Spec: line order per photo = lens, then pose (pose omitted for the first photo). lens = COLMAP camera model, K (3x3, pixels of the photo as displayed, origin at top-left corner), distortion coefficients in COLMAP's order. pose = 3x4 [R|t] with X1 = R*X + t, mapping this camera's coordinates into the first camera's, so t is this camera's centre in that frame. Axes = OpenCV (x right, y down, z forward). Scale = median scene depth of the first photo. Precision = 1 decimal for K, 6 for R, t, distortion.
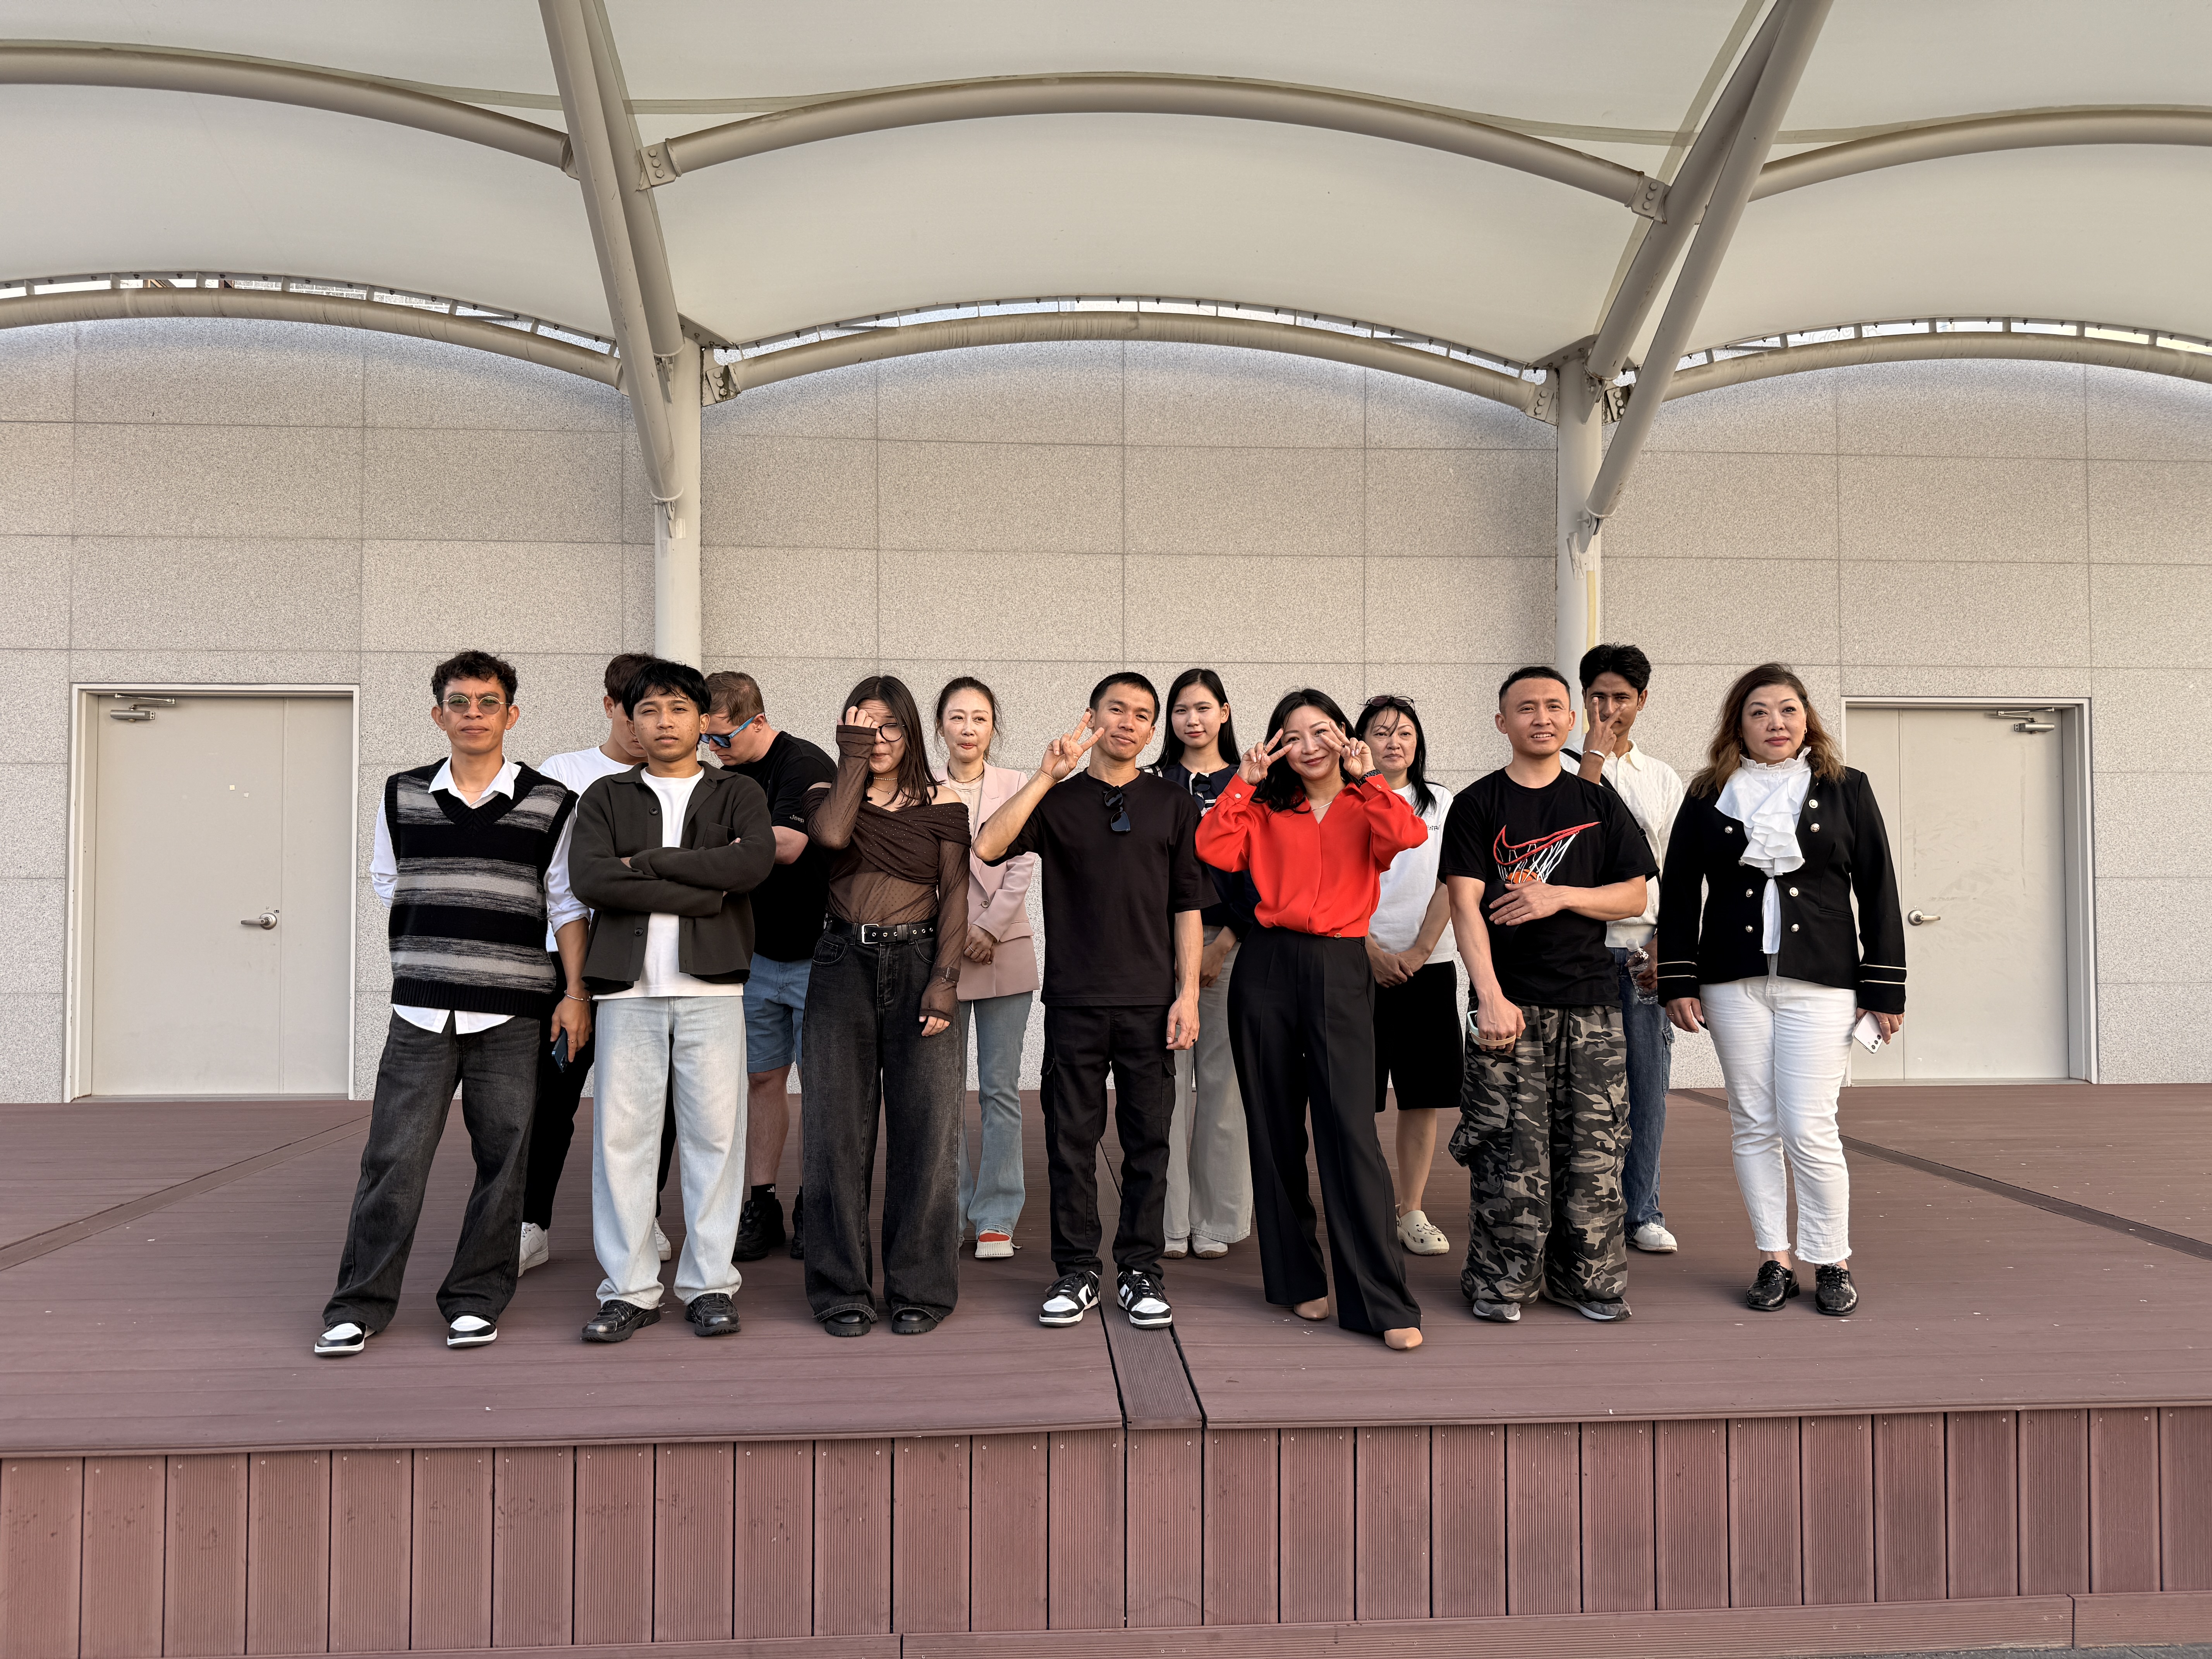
lens RADIAL K [[1532.2, 0, 1109.3], [0, 1532.2, 850.4], [0, 0, 1]] dist [0.084412, -0.112313]
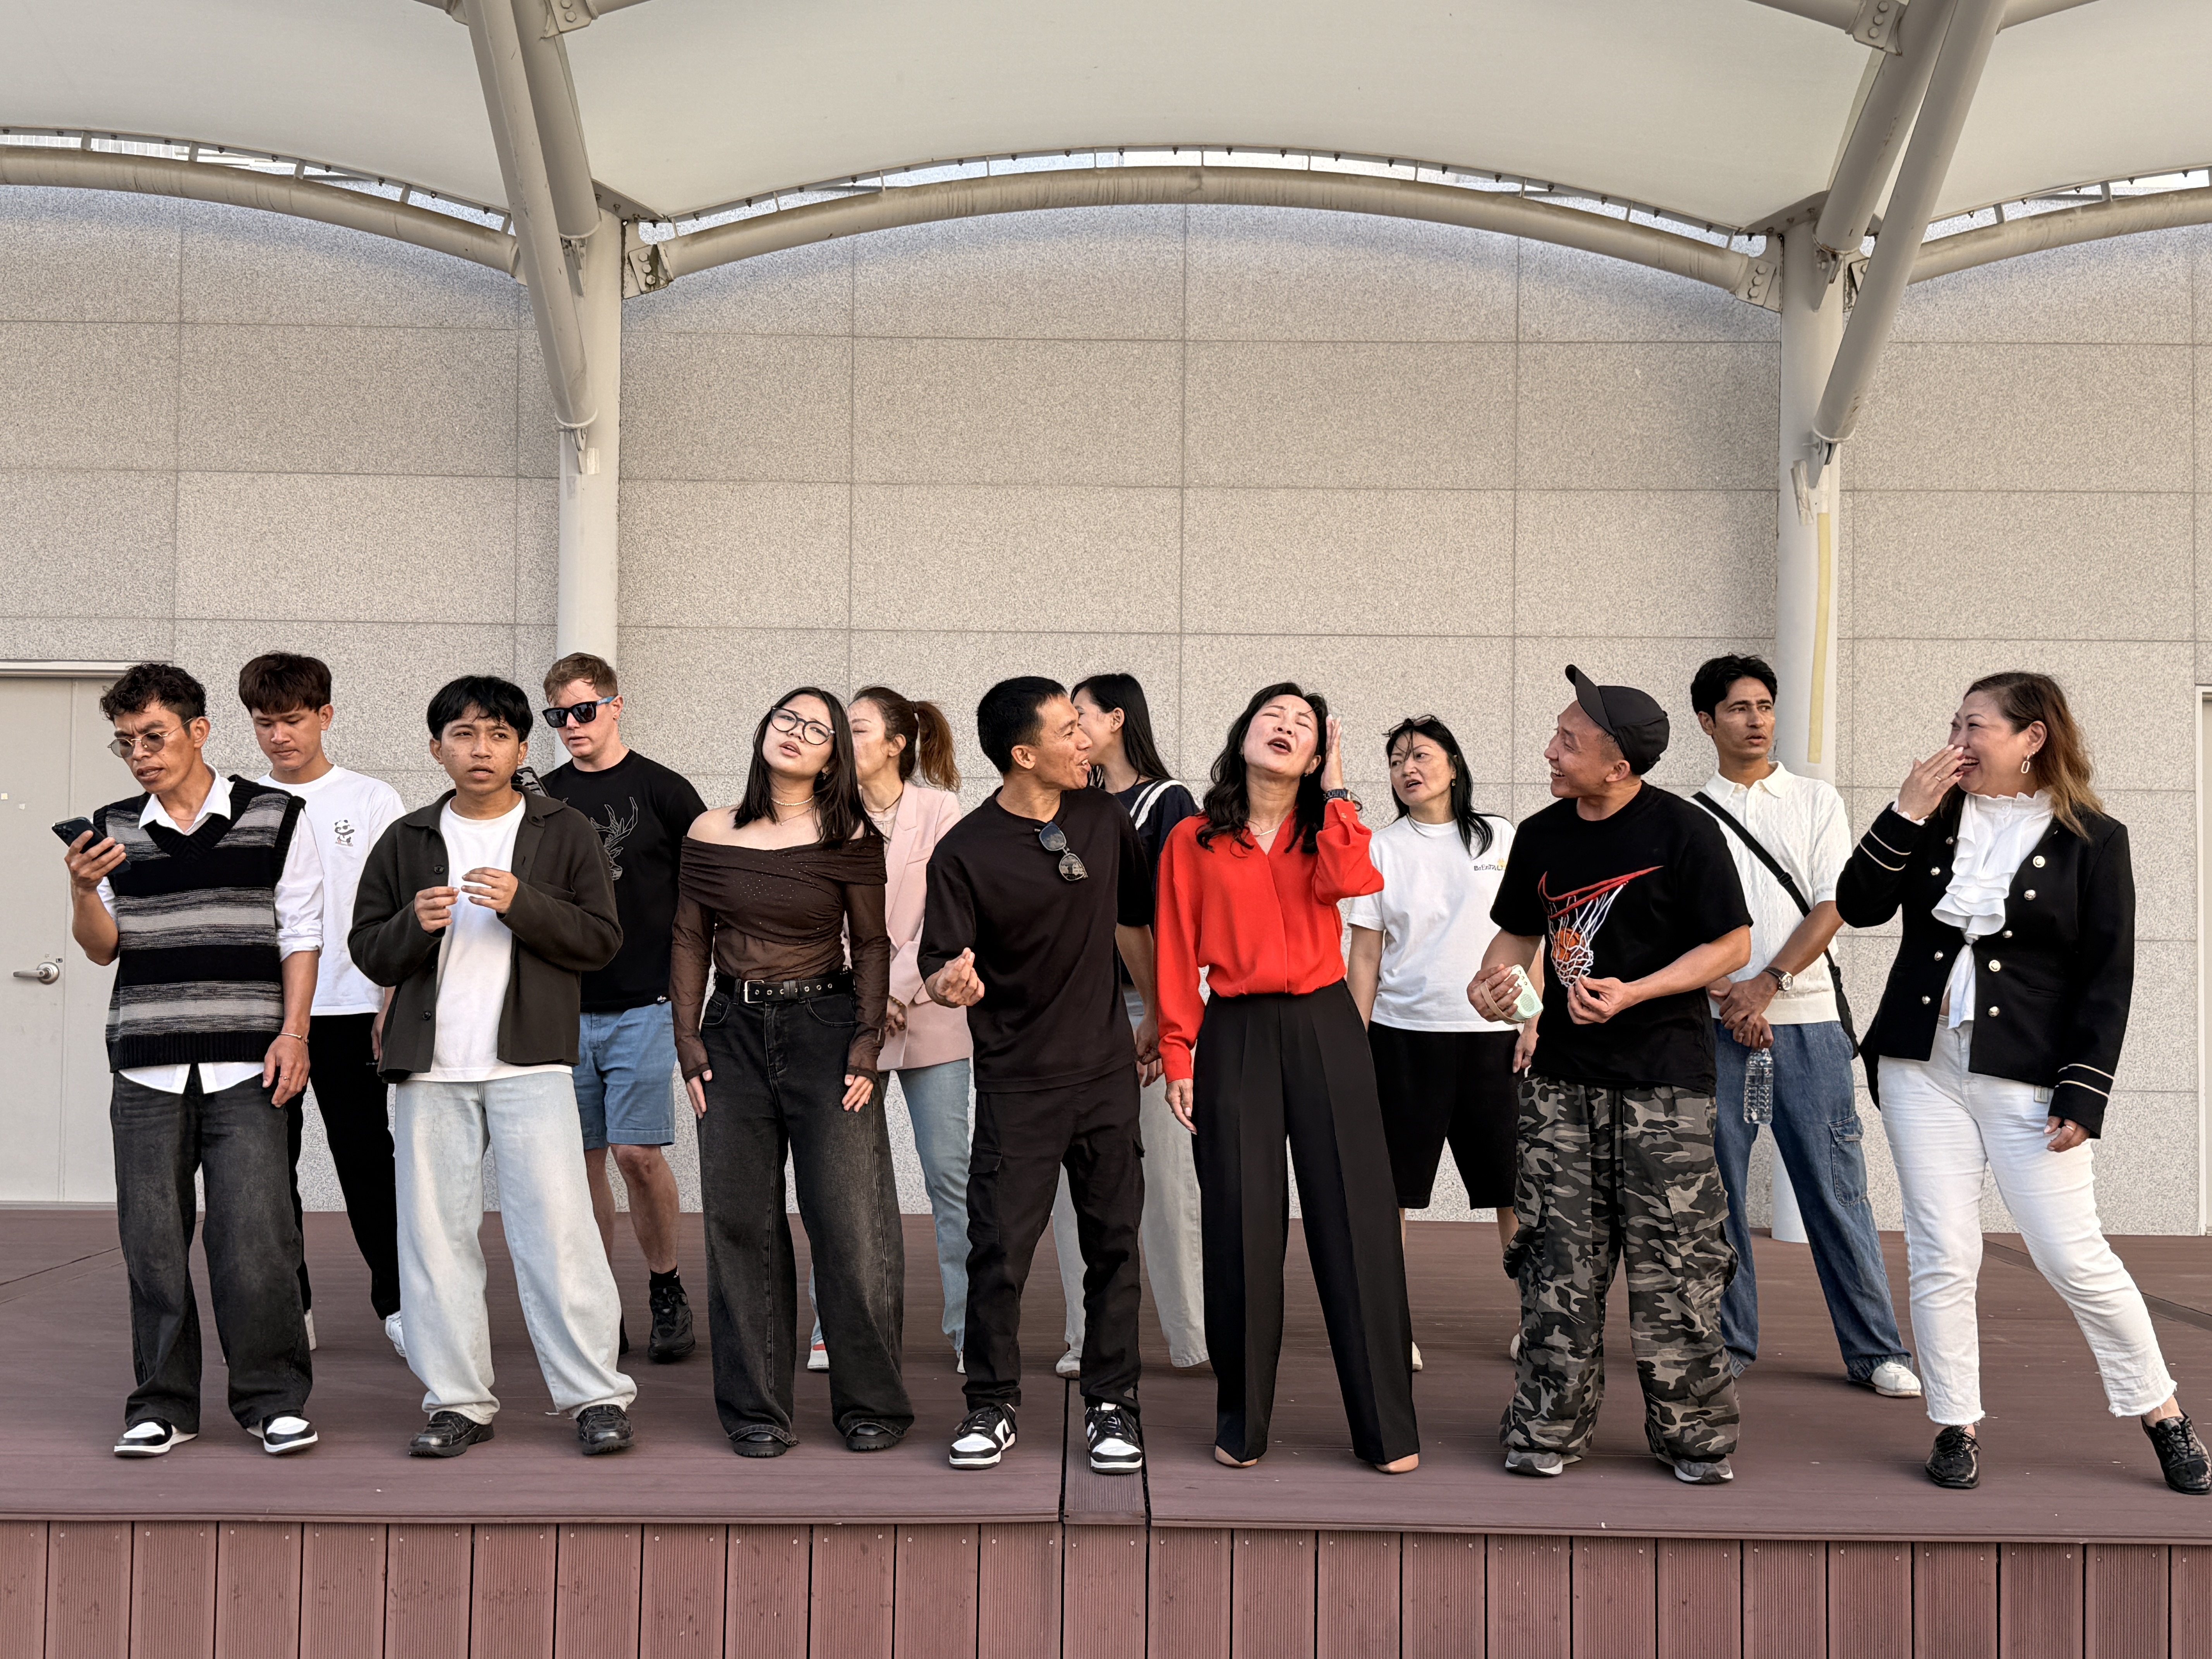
lens RADIAL K [[2483.6, 0, 1091.9], [0, 2483.6, 823.6], [0, 0, 1]] dist [0.168803, -0.331892]
pose [[0.997711, 0.008731, -0.067060, 0.049378], [-0.010426, 0.999634, -0.024967, -0.001917], [0.066818, 0.025609, 0.997436, -0.197488]]
